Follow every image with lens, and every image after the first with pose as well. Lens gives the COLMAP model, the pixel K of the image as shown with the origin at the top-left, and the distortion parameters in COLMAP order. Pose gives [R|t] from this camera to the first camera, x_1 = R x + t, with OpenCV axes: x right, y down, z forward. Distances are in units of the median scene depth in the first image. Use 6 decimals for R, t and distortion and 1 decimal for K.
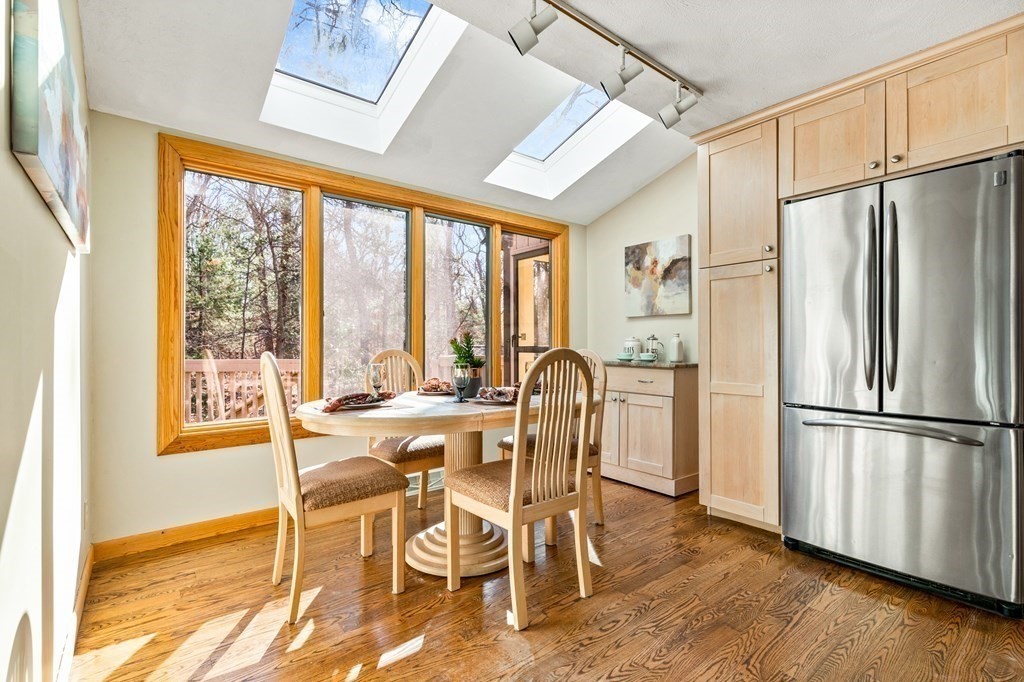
lens RADIAL K [[461.7, 0, 515.0], [0, 461.7, 341.0], [0, 0, 1]] dist [0.002426, -0.001302]
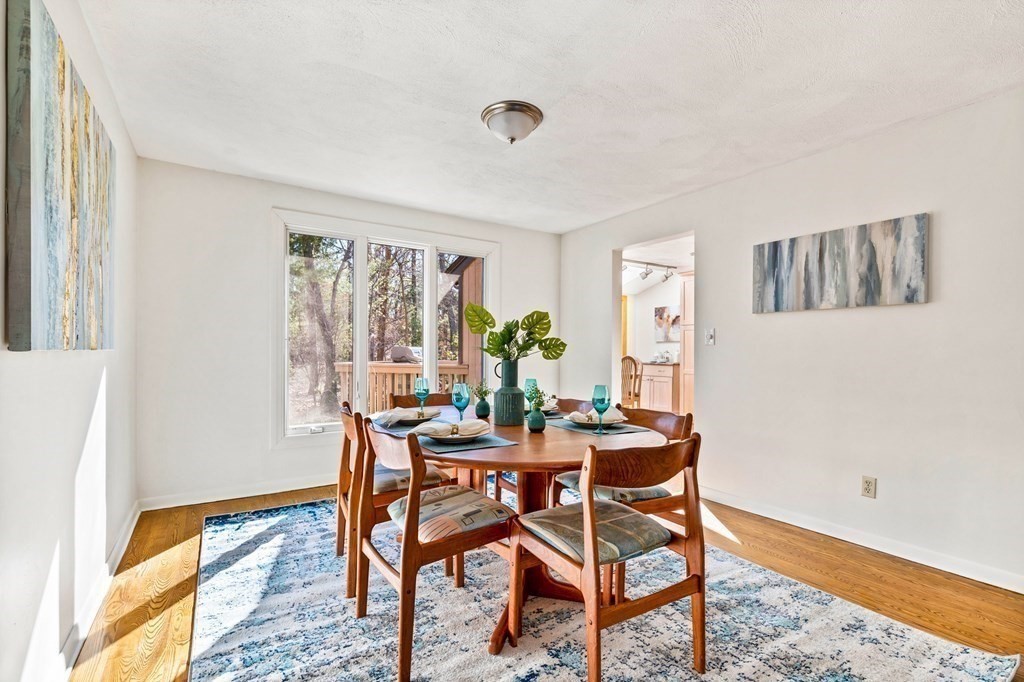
lens RADIAL K [[461.7, 0, 515.0], [0, 461.7, 341.0], [0, 0, 1]] dist [0.002426, -0.001302]
pose [[0.994152, 0.005214, -0.107868, -0.176482], [-0.006497, 0.999912, -0.011551, -0.028175], [0.107798, 0.012184, 0.994098, -1.232348]]
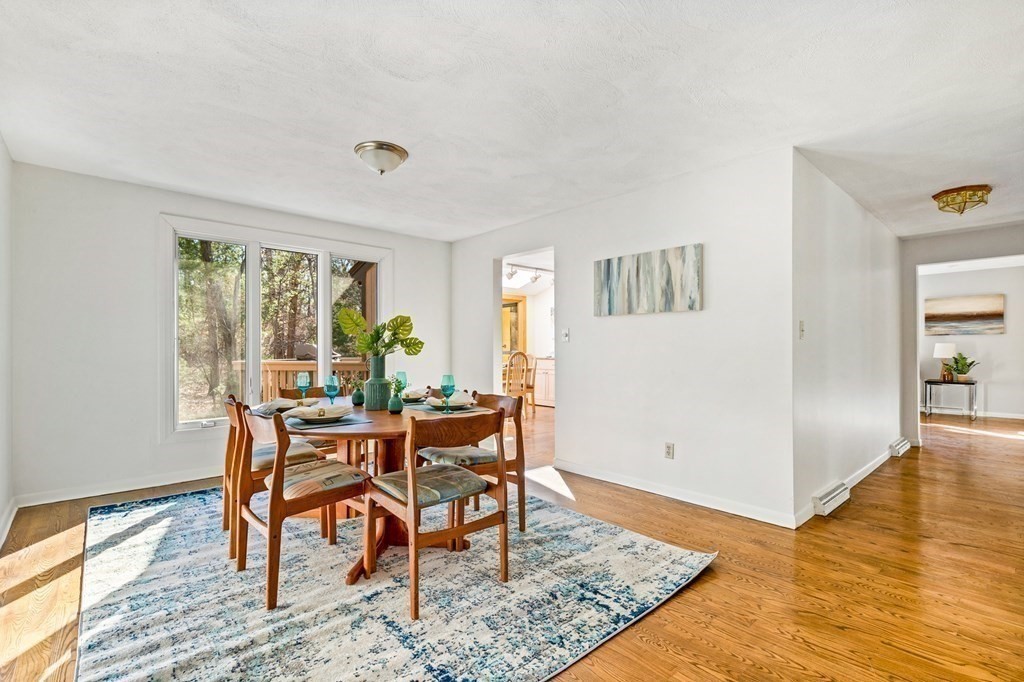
lens RADIAL K [[459.8, 0, 513.5], [0, 459.8, 337.9], [0, 0, 1]] dist [0.000956, 0.000430]
pose [[0.998476, 0.001404, 0.055177, -0.074837], [-0.000809, 0.999941, -0.010801, -0.031048], [-0.055188, 0.010739, 0.998418, -1.368344]]
